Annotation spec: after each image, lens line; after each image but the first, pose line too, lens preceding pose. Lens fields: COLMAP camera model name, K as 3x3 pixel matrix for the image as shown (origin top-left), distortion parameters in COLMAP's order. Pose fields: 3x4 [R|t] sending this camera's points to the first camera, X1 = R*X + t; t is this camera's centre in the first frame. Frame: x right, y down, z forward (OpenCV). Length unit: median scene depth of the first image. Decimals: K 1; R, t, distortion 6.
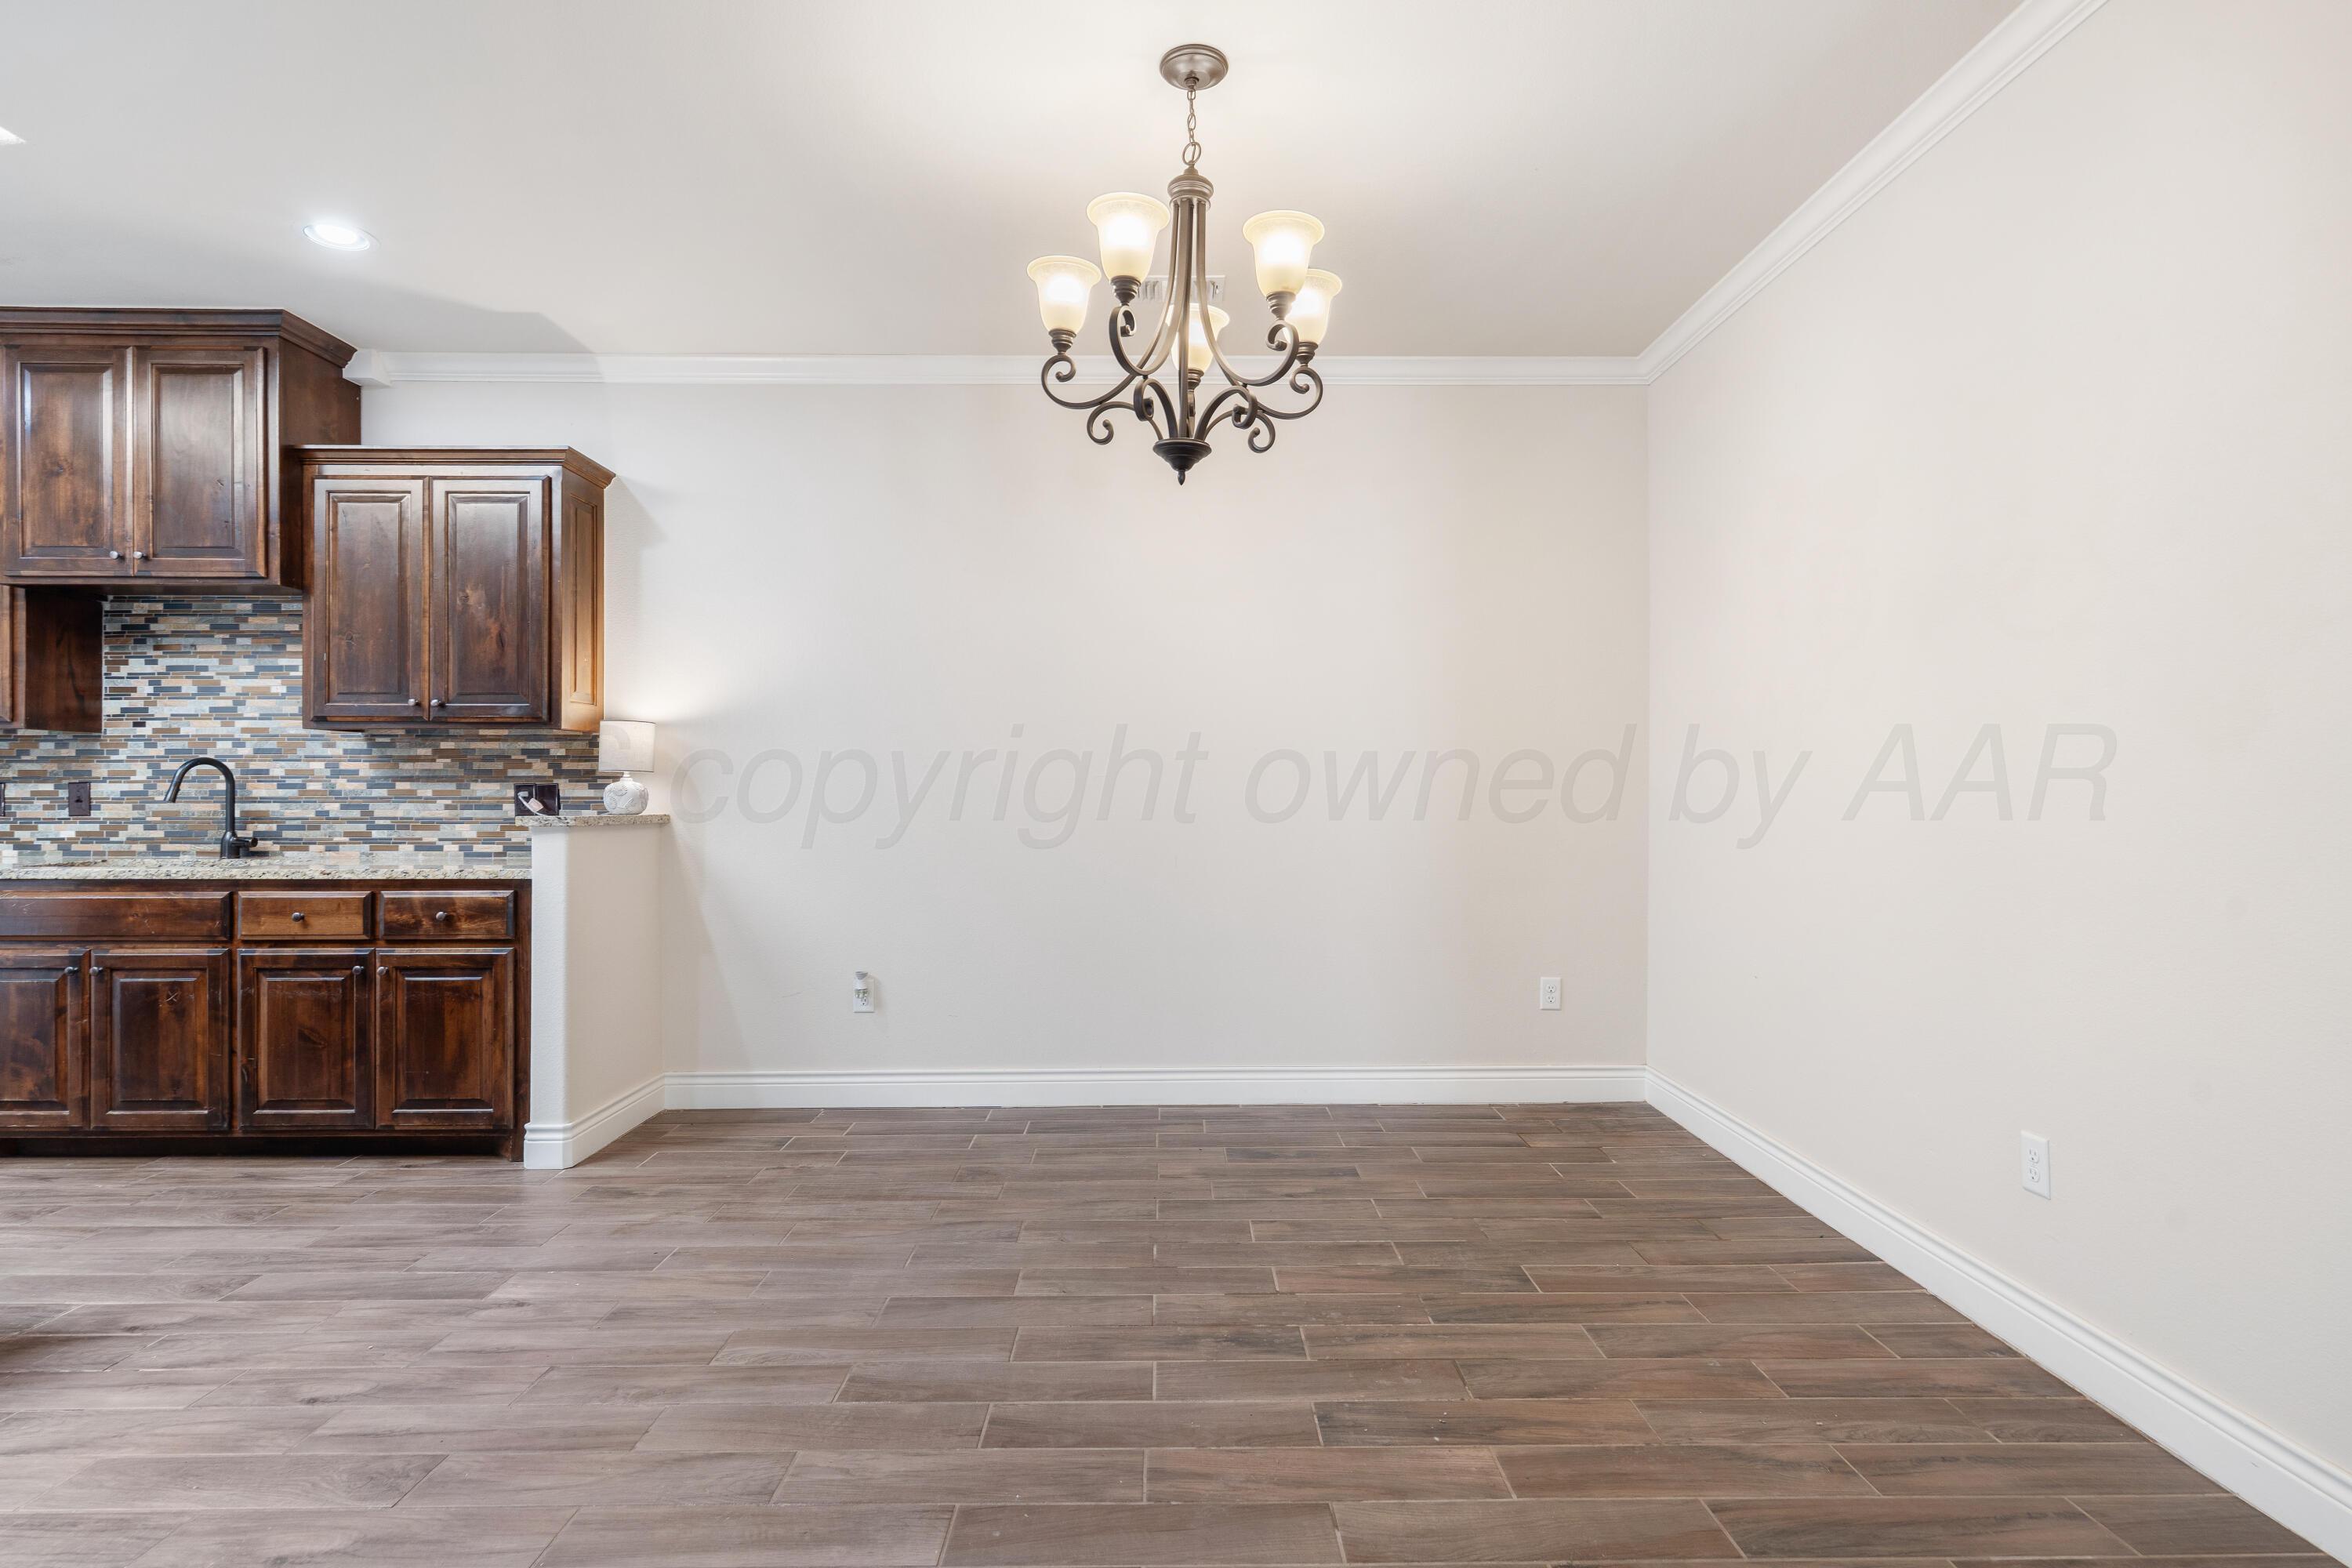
lens RADIAL K [[1198.6, 0, 1179.6], [0, 1198.6, 778.0], [0, 0, 1]] dist [-0.002606, 0.000176]
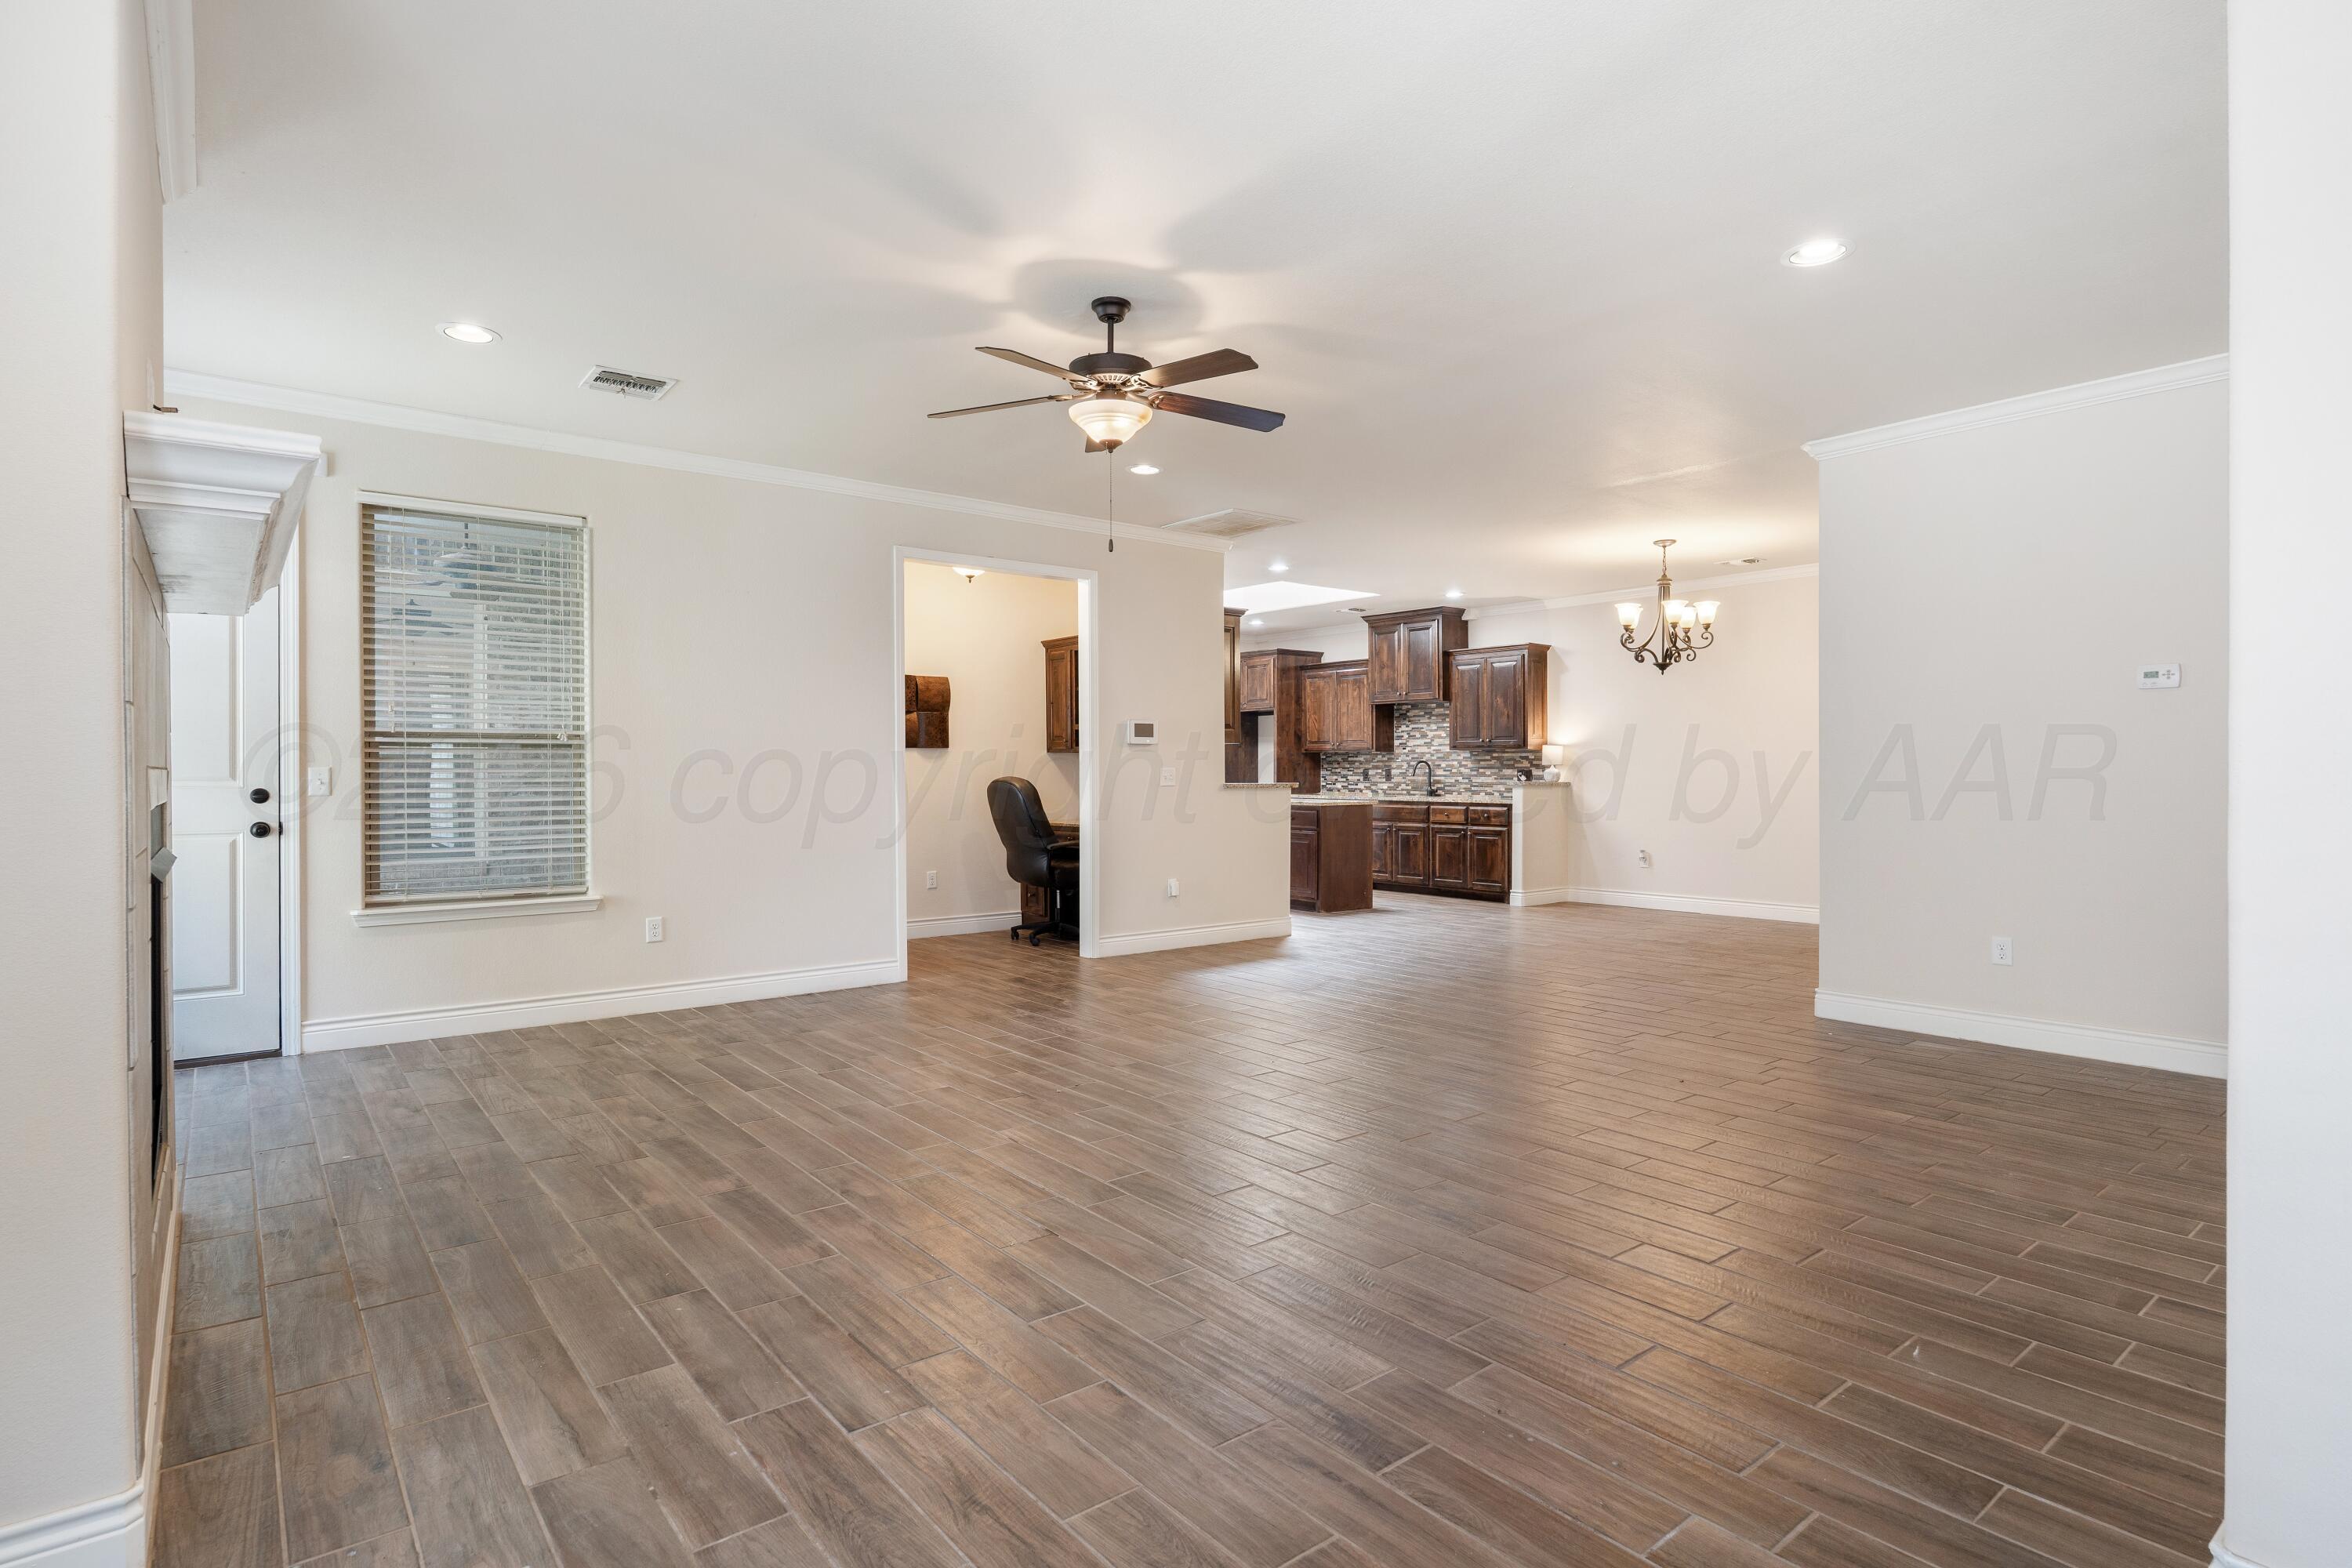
lens RADIAL K [[1198.6, 0, 1179.6], [0, 1198.6, 778.0], [0, 0, 1]] dist [-0.002606, 0.000176]
pose [[0.625228, 0.005252, -0.780425, 1.045273], [0.005600, 0.999921, 0.011215, -0.010610], [0.780422, -0.011383, 0.625149, -1.227985]]
